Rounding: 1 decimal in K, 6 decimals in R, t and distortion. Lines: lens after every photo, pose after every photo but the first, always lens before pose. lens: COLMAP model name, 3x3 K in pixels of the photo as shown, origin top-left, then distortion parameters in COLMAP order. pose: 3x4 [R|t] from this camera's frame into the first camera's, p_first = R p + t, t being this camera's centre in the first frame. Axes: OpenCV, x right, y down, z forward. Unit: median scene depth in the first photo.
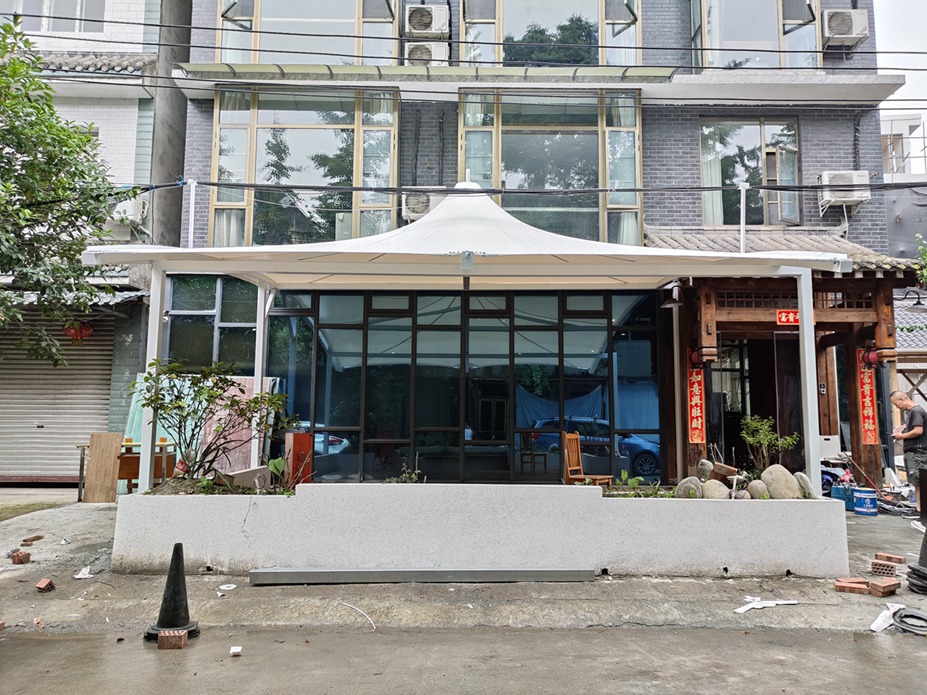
lens RADIAL K [[684.9, 0, 470.0], [0, 684.9, 348.8], [0, 0, 1]] dist [0.026331, -0.005304]
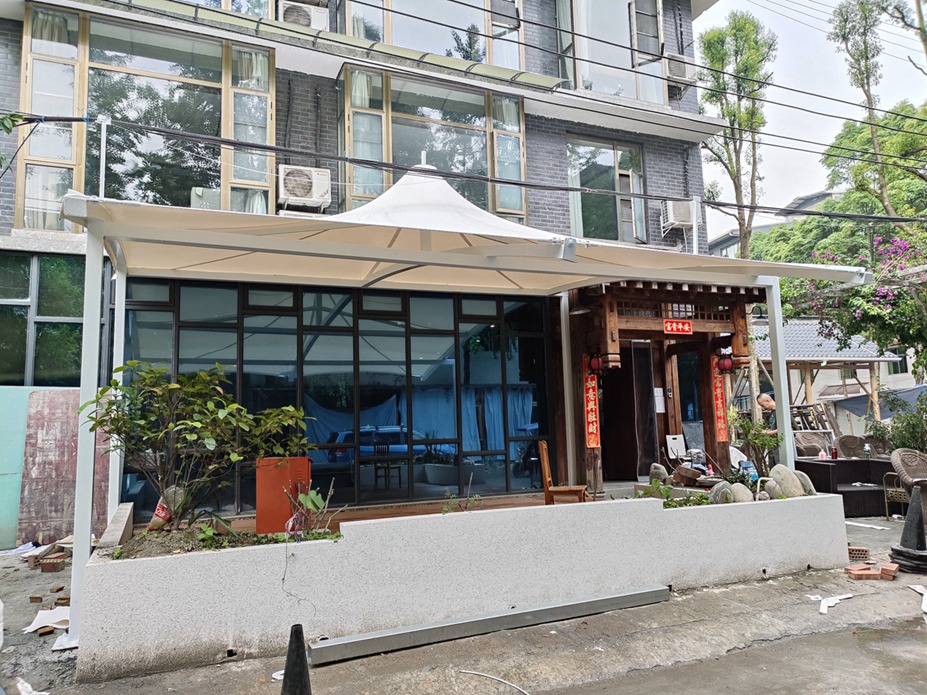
lens RADIAL K [[683.7, 0, 463.5], [0, 683.7, 347.5], [0, 0, 1]] dist [0.028229, -0.011476]
pose [[0.919261, 0.012383, 0.393453, -0.231103], [-0.006656, 0.999851, -0.015917, 0.005304], [-0.393592, 0.012013, 0.919207, 0.125346]]
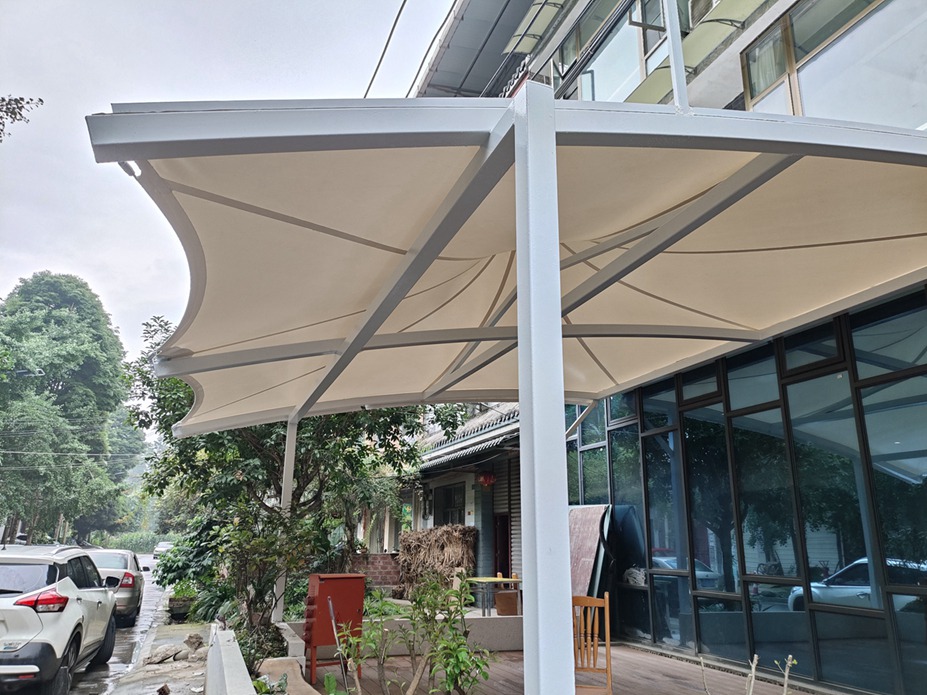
lens RADIAL K [[683.7, 0, 463.5], [0, 683.7, 347.5], [0, 0, 1]] dist [0.028229, -0.011476]
pose [[0.341035, -0.259948, -0.903395, 0.448980], [0.091562, 0.965623, -0.243288, 0.042908], [0.935581, 0.000253, 0.353112, 0.525825]]
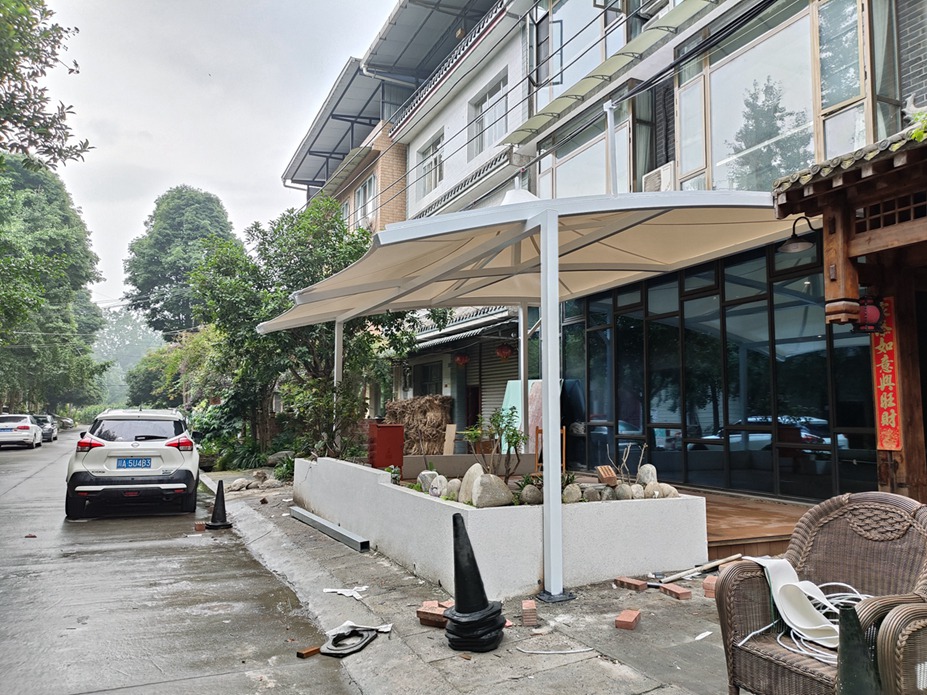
lens RADIAL K [[686.3, 0, 468.9], [0, 686.3, 359.0], [0, 0, 1]] dist [0.025286, -0.011504]
pose [[0.417886, -0.077887, -0.905155, 0.690977], [0.096336, 0.994500, -0.041099, 0.039785], [0.903378, -0.070024, 0.423090, 0.358101]]
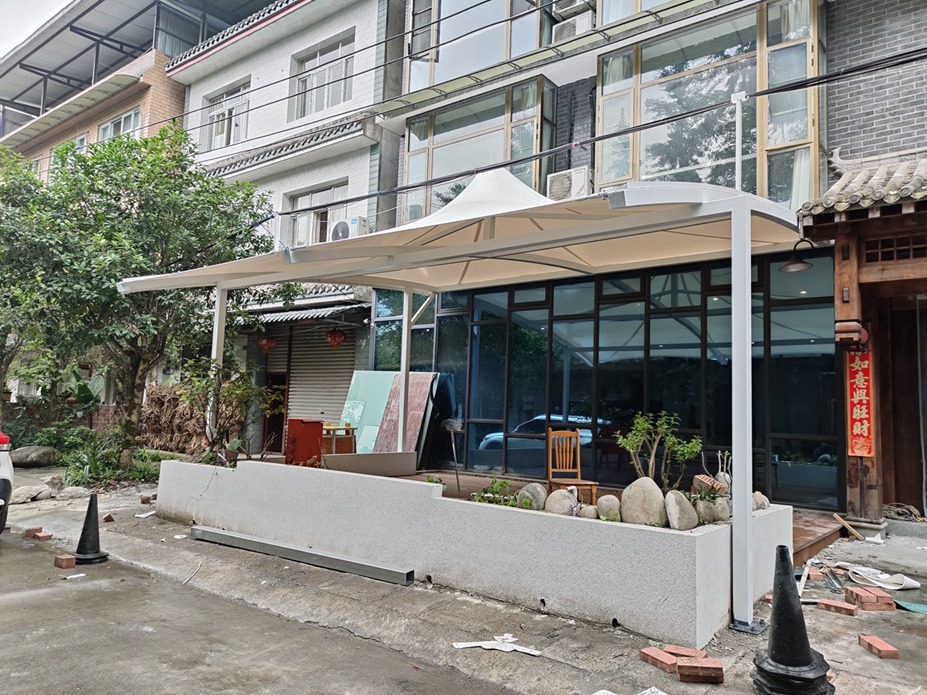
lens RADIAL K [[683.7, 0, 463.5], [0, 683.7, 347.5], [0, 0, 1]] dist [0.028229, -0.011476]
pose [[0.777232, -0.037609, -0.628090, 0.426778], [0.038066, 0.999194, -0.012726, 0.016701], [0.628062, -0.014018, 0.778037, 0.171556]]
